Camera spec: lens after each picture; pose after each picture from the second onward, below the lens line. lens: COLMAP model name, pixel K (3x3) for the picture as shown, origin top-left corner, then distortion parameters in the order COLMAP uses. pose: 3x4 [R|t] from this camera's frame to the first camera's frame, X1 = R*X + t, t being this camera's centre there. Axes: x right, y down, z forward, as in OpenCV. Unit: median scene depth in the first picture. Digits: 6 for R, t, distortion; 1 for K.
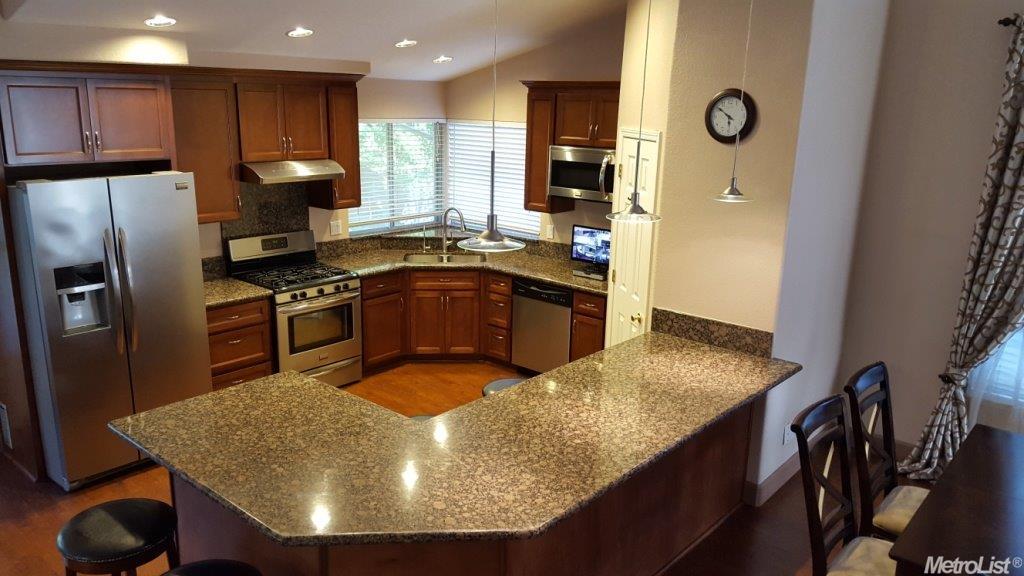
lens RADIAL K [[750.8, 0, 503.3], [0, 750.8, 285.3], [0, 0, 1]] dist [0.130380, -0.193639]
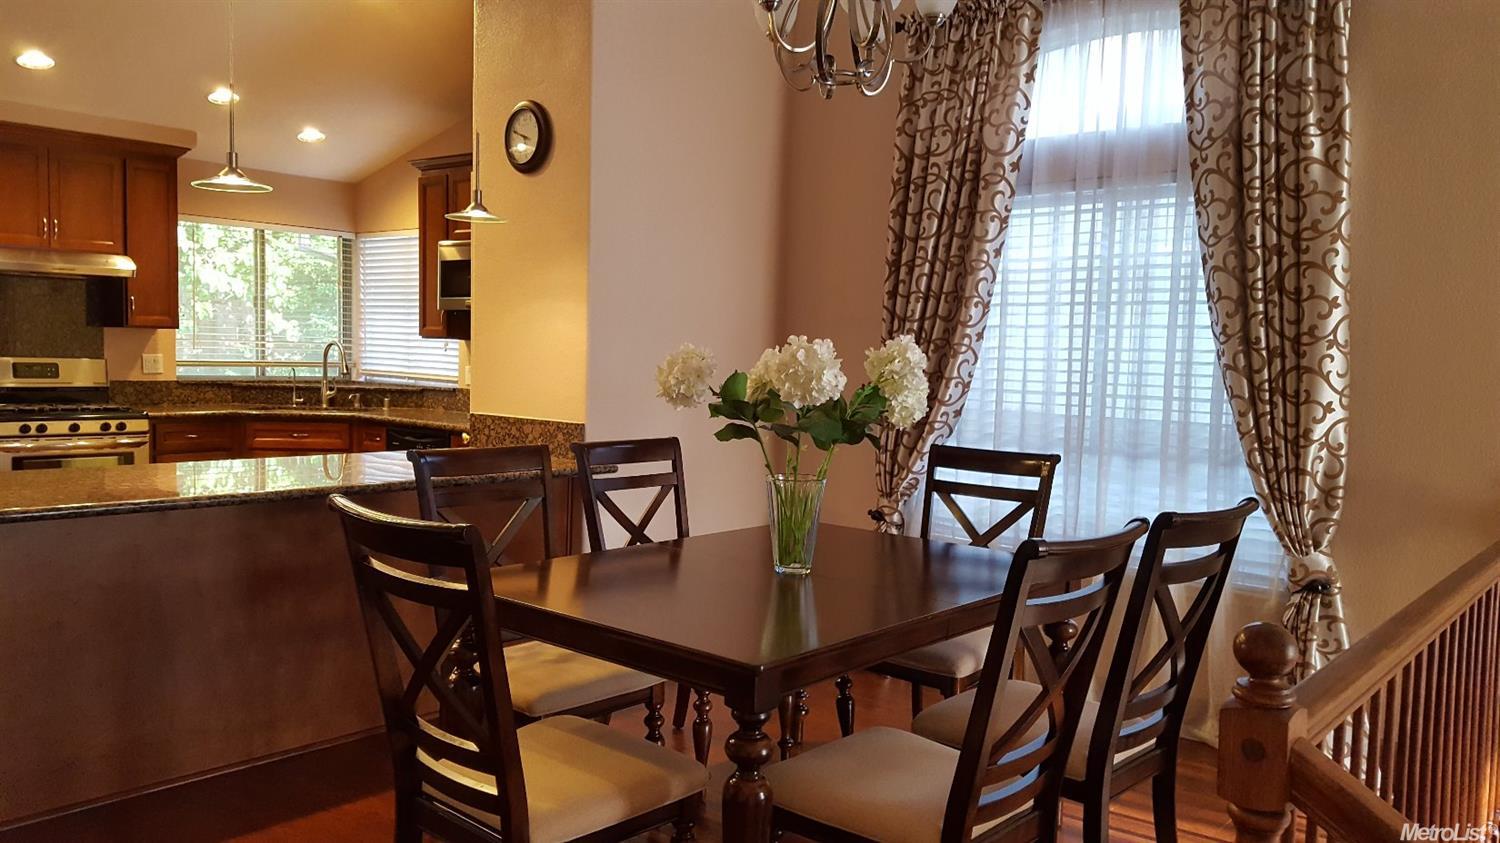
lens RADIAL K [[1099.8, 0, 737.2], [0, 1099.8, 417.5], [0, 0, 1]] dist [0.130380, -0.193639]
pose [[0.999964, 0.006844, 0.005055, 0.450563], [-0.005839, 0.984117, -0.177427, 0.220712], [-0.006189, 0.177391, 0.984121, -0.032890]]
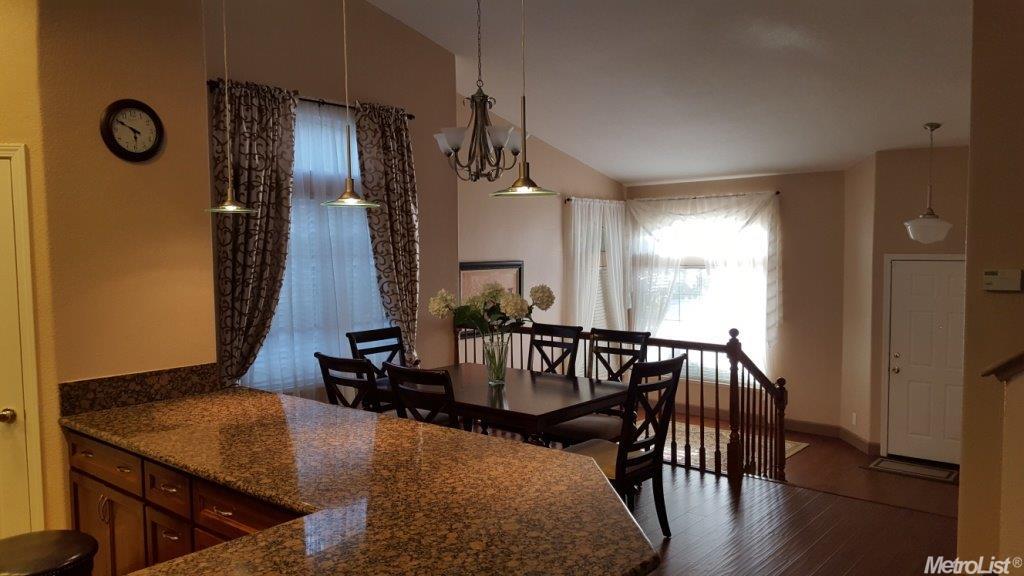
lens RADIAL K [[750.8, 0, 503.3], [0, 750.8, 285.3], [0, 0, 1]] dist [0.130380, -0.193639]
pose [[-0.011091, -0.075287, 0.997100, -0.533514], [0.250136, 0.965250, 0.075665, -0.011170], [-0.968147, 0.250250, 0.008127, 0.568178]]
